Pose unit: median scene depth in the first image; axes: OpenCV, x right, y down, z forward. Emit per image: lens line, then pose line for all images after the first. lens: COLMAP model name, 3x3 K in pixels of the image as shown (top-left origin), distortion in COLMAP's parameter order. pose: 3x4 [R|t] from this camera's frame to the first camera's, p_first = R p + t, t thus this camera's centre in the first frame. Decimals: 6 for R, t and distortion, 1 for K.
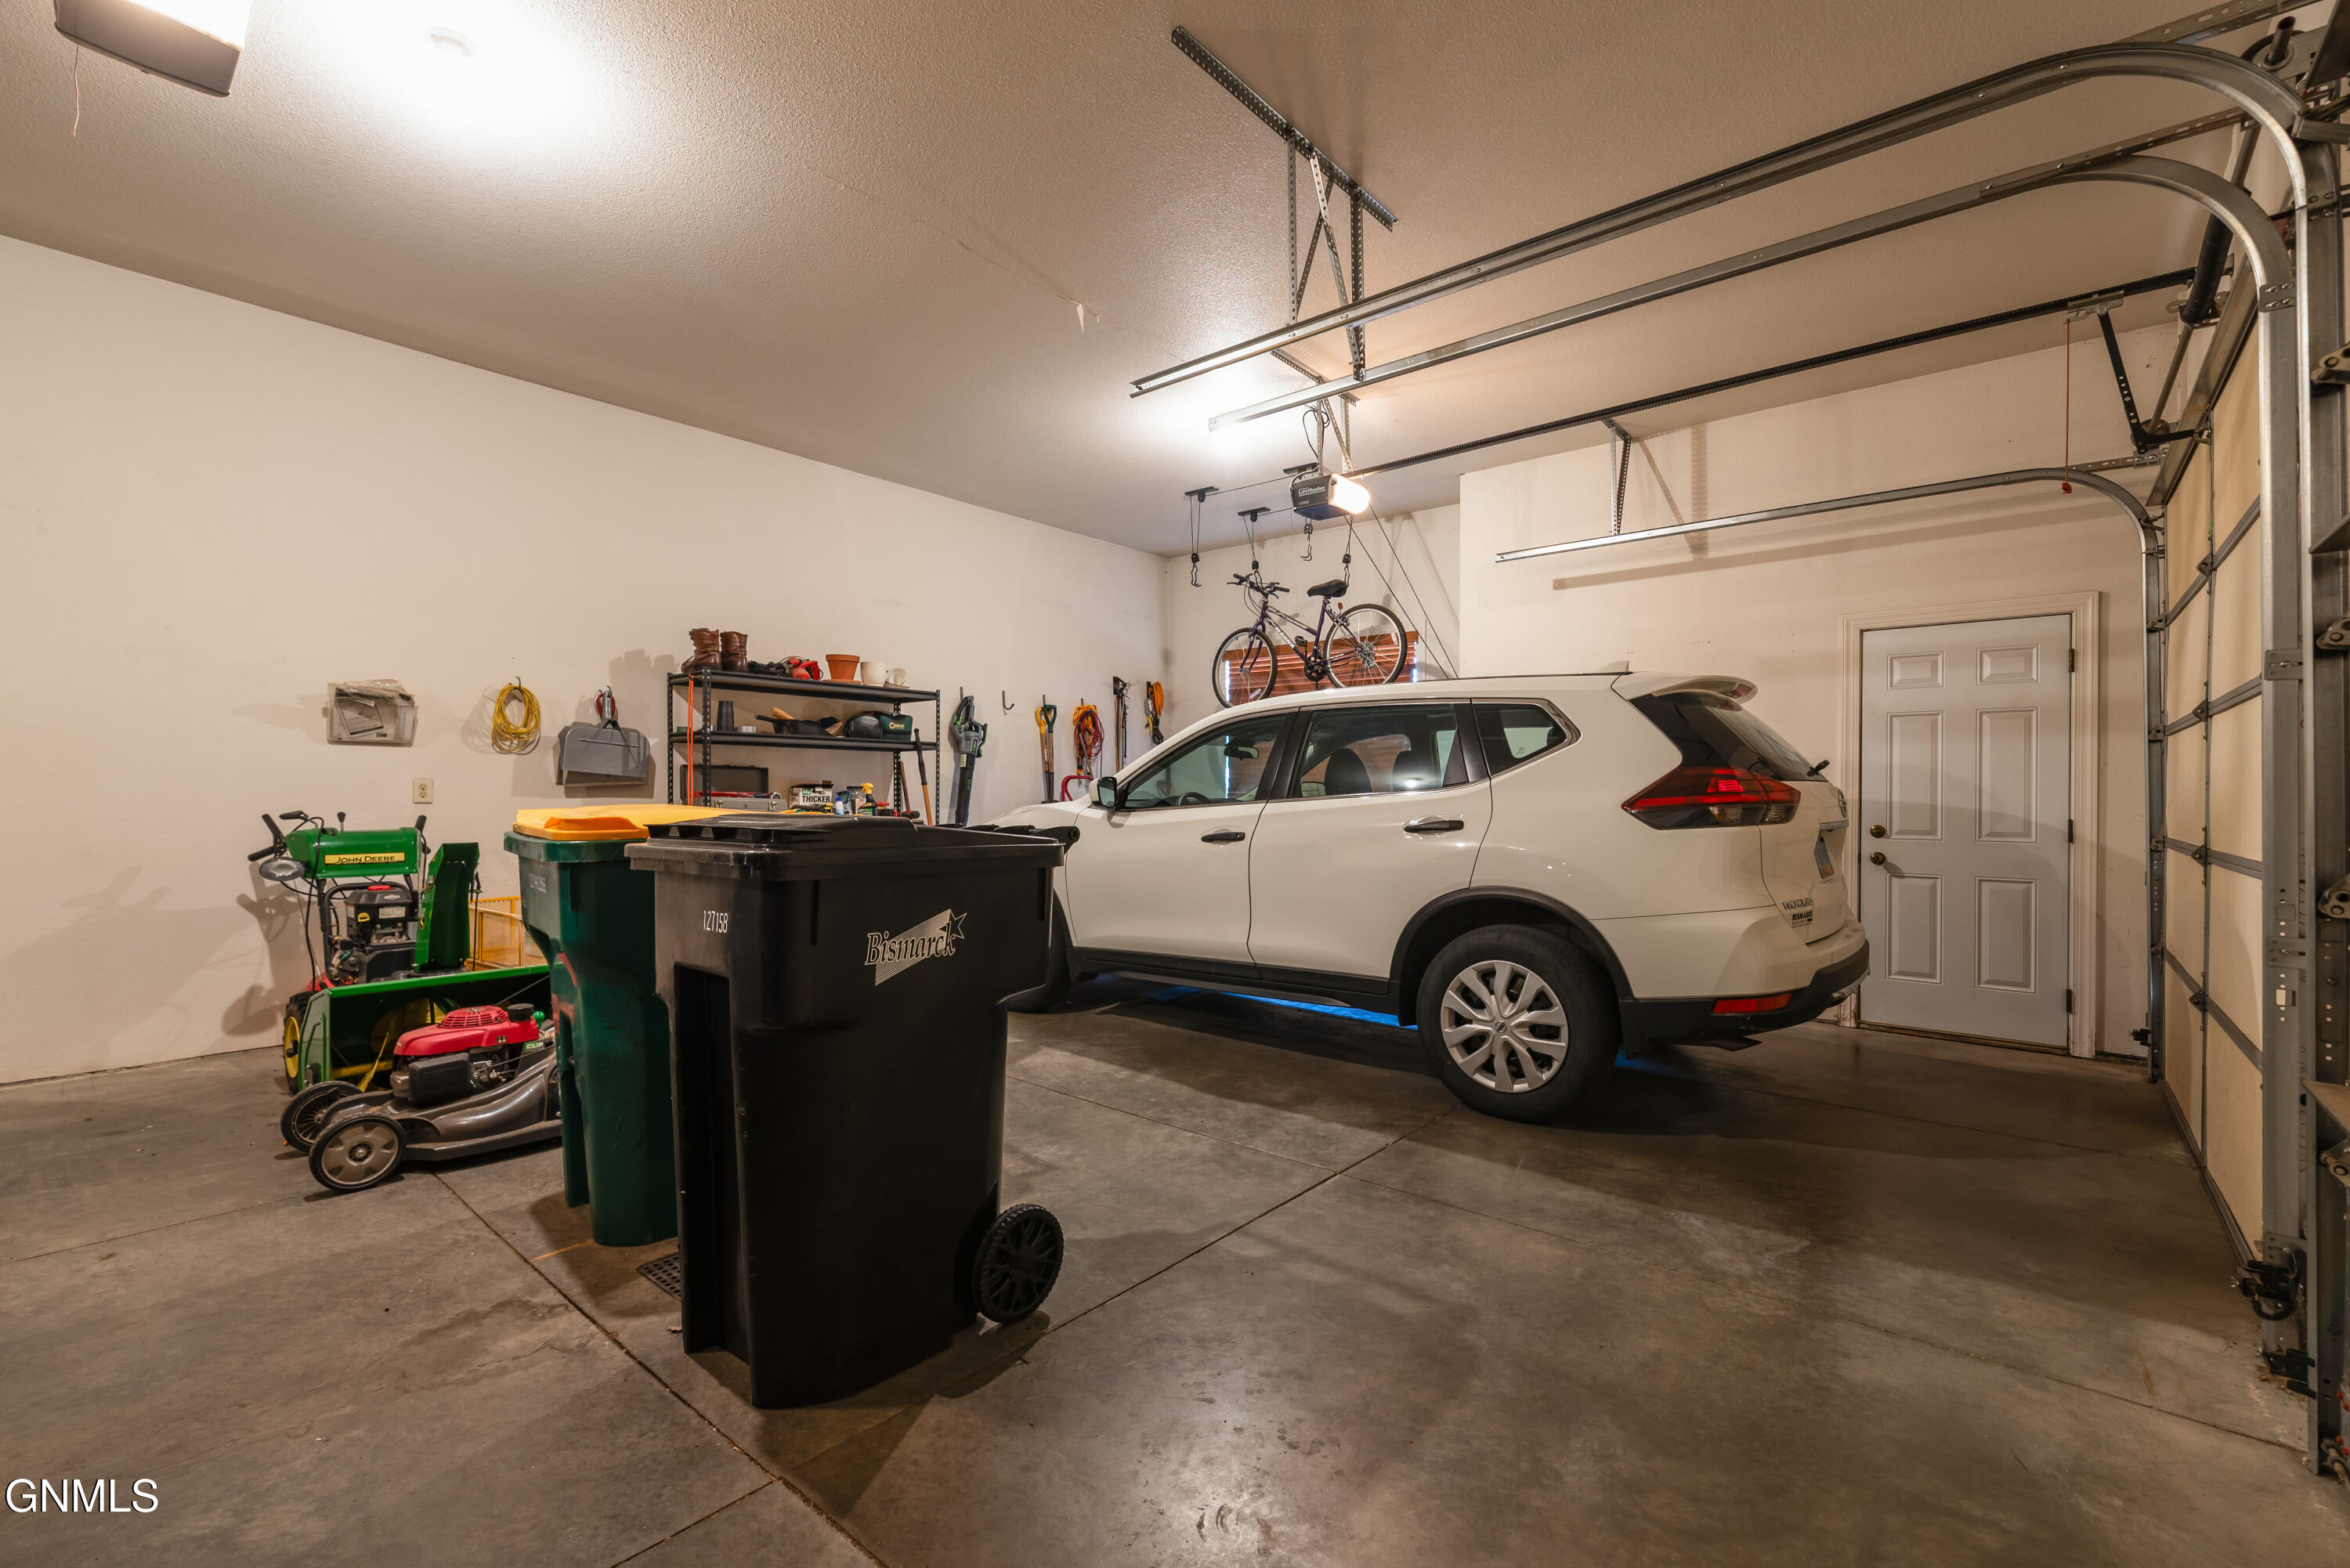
lens RADIAL K [[1010.2, 0, 1176.7], [0, 1010.2, 789.8], [0, 0, 1]] dist [-0.001144, -0.000608]
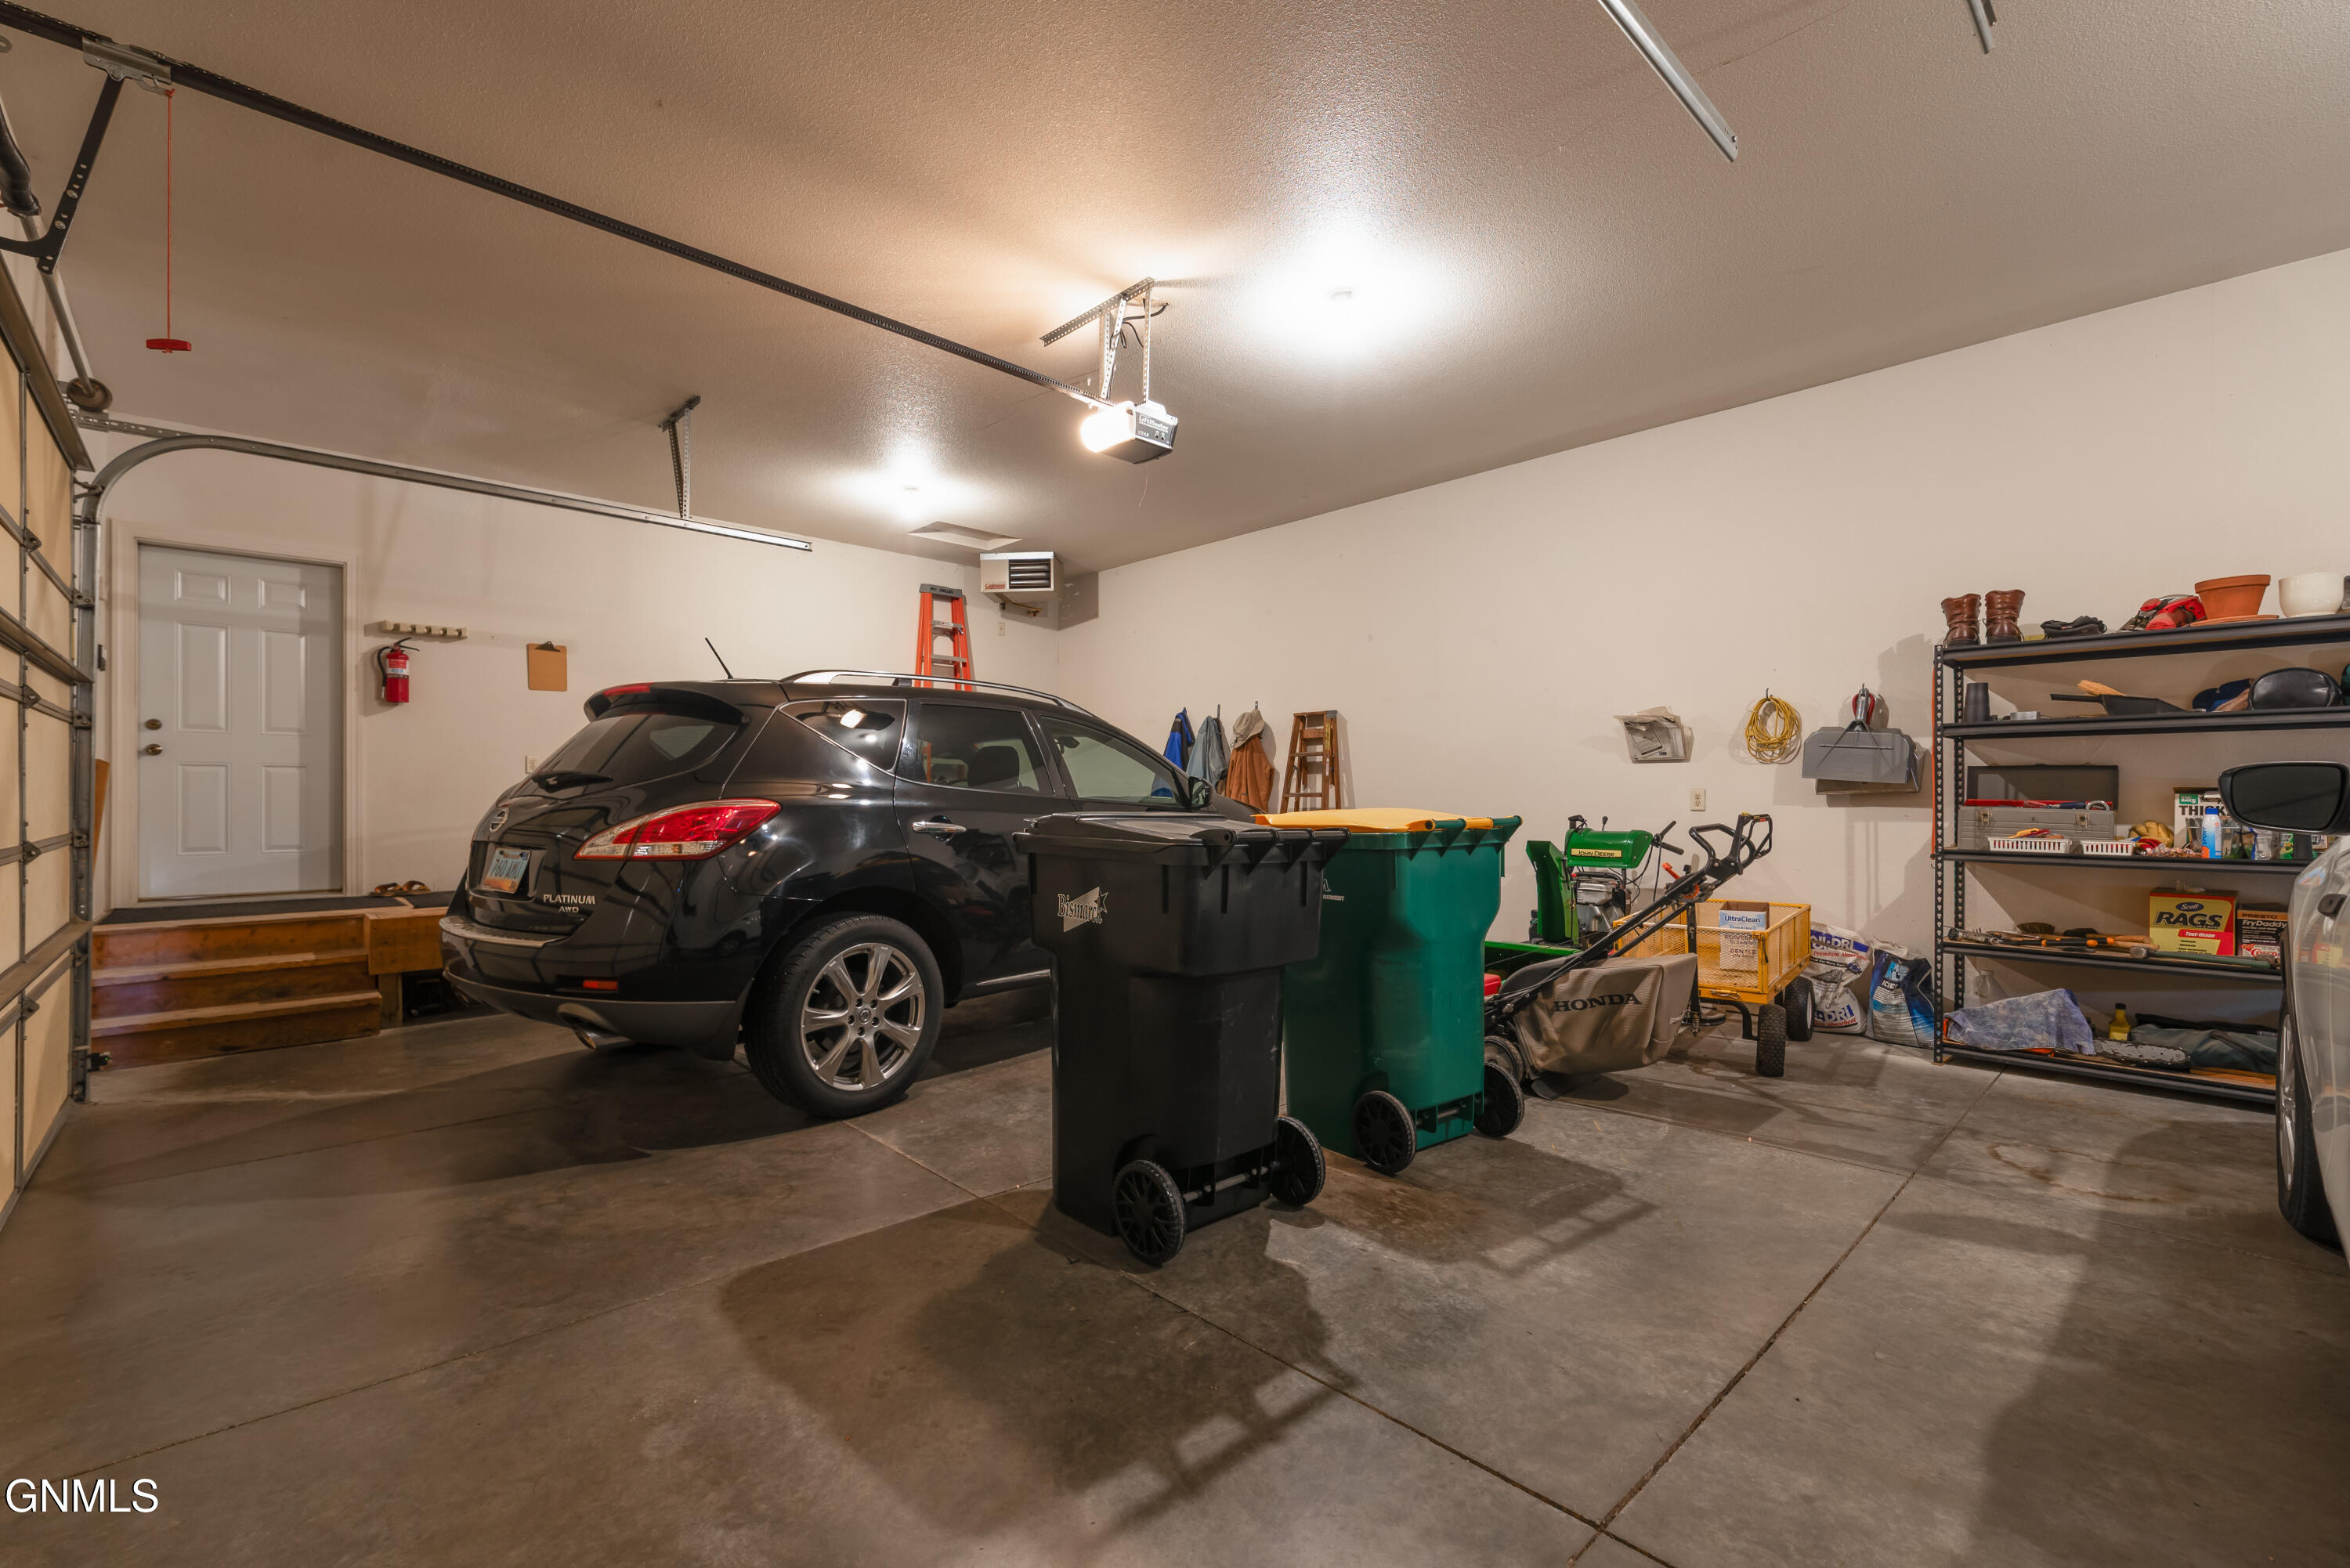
lens RADIAL K [[1010.2, 0, 1177.4], [0, 1010.2, 798.2], [0, 0, 1]] dist [-0.001144, -0.000608]
pose [[-0.117654, -0.007507, -0.993026, 0.522585], [0.000881, 0.999970, -0.007664, 0.008084], [0.993054, -0.001777, -0.117644, 0.633101]]
